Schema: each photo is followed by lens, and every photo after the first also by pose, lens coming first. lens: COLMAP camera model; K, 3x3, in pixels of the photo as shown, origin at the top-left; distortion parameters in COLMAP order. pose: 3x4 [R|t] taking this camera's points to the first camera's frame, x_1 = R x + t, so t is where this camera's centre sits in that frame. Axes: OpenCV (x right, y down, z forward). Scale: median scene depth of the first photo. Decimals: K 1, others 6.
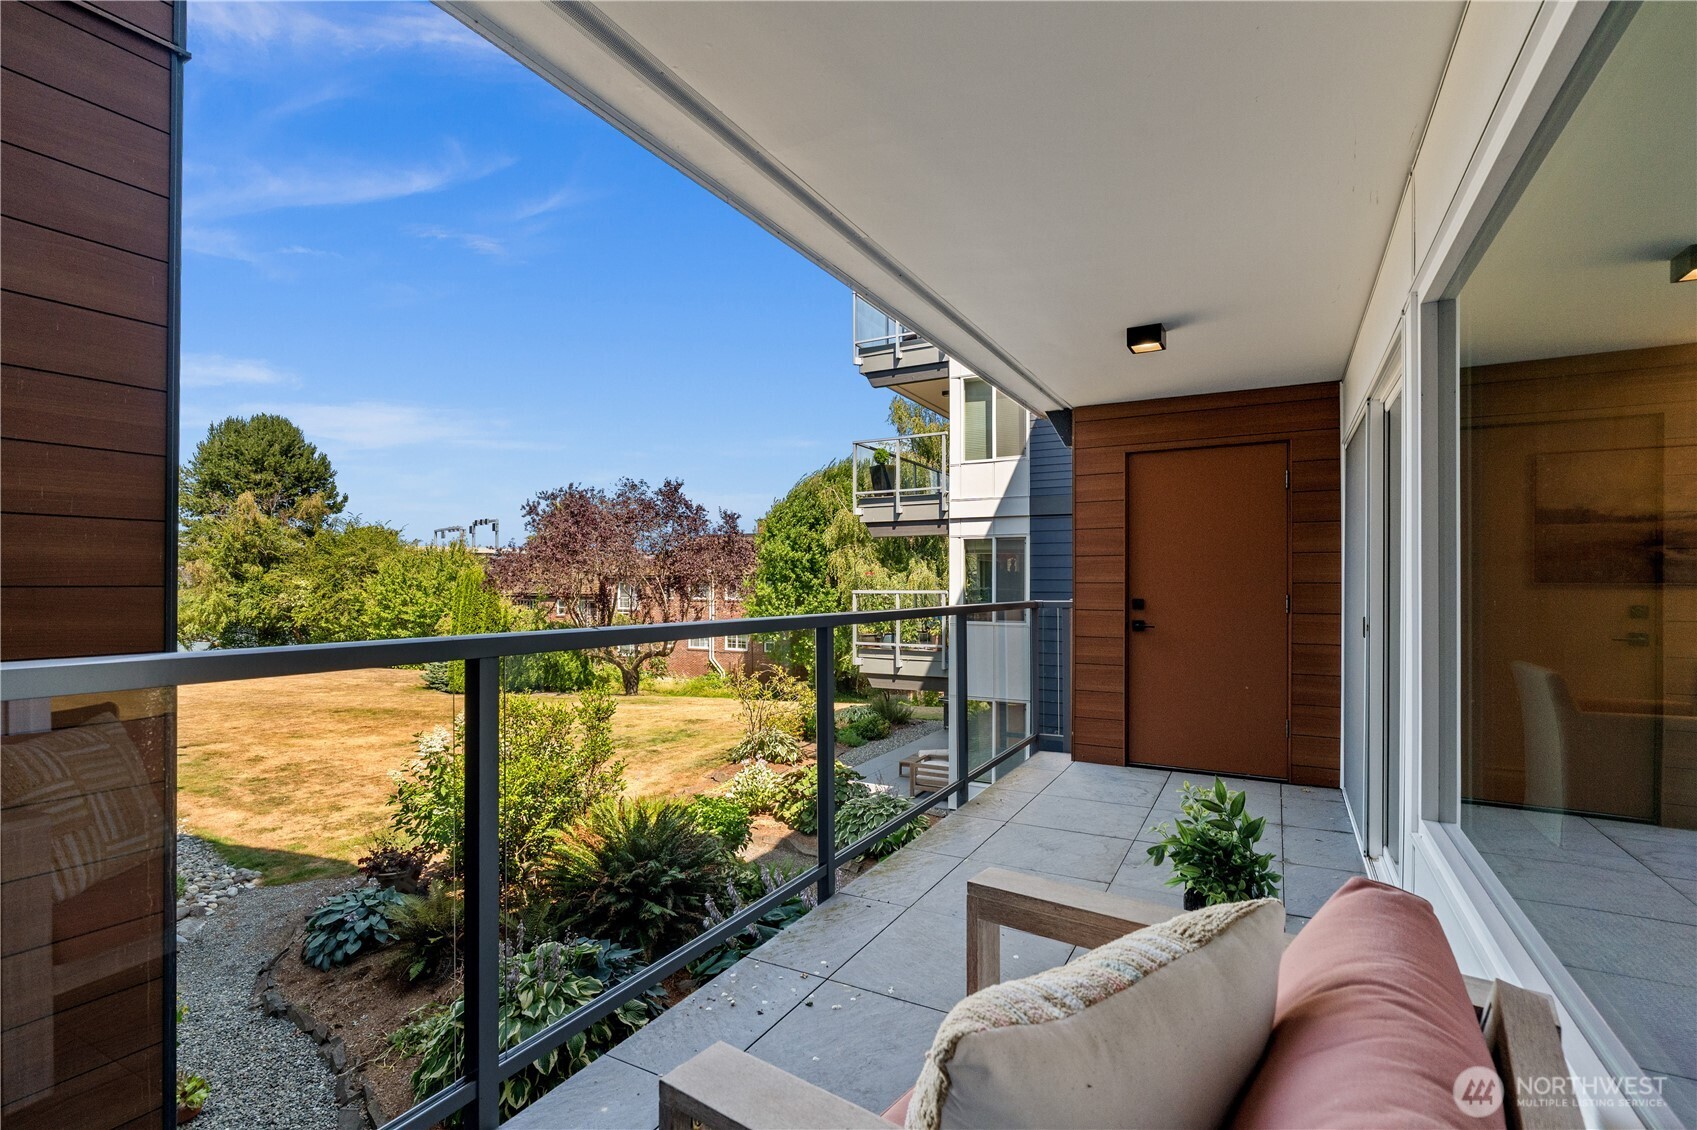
lens RADIAL K [[791.2, 0, 839.4], [0, 791.2, 568.7], [0, 0, 1]] dist [-0.013029, 0.005909]
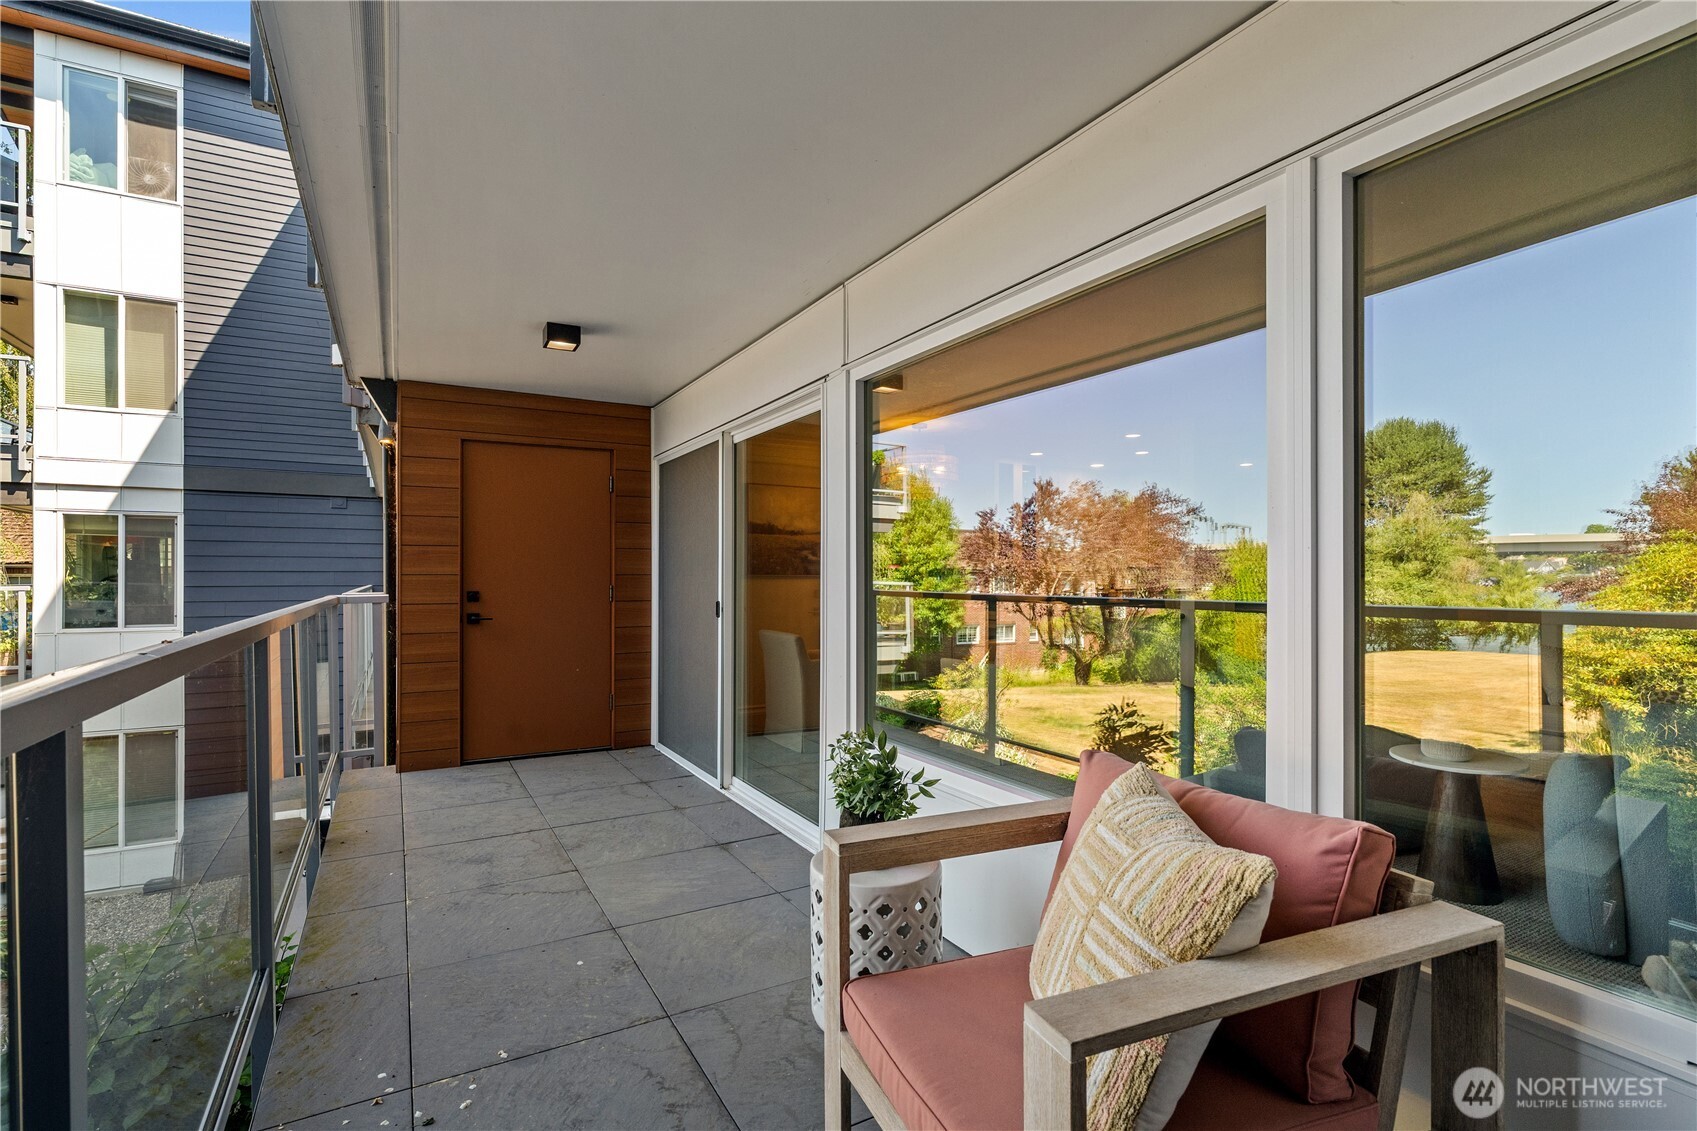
lens RADIAL K [[791.2, 0, 825.9], [0, 791.2, 567.8], [0, 0, 1]] dist [-0.013029, 0.005909]
pose [[0.530744, 0.004813, 0.847519, -0.212188], [-0.013143, 0.999910, 0.002552, 0.001016], [-0.847430, -0.012493, 0.530760, 0.115321]]
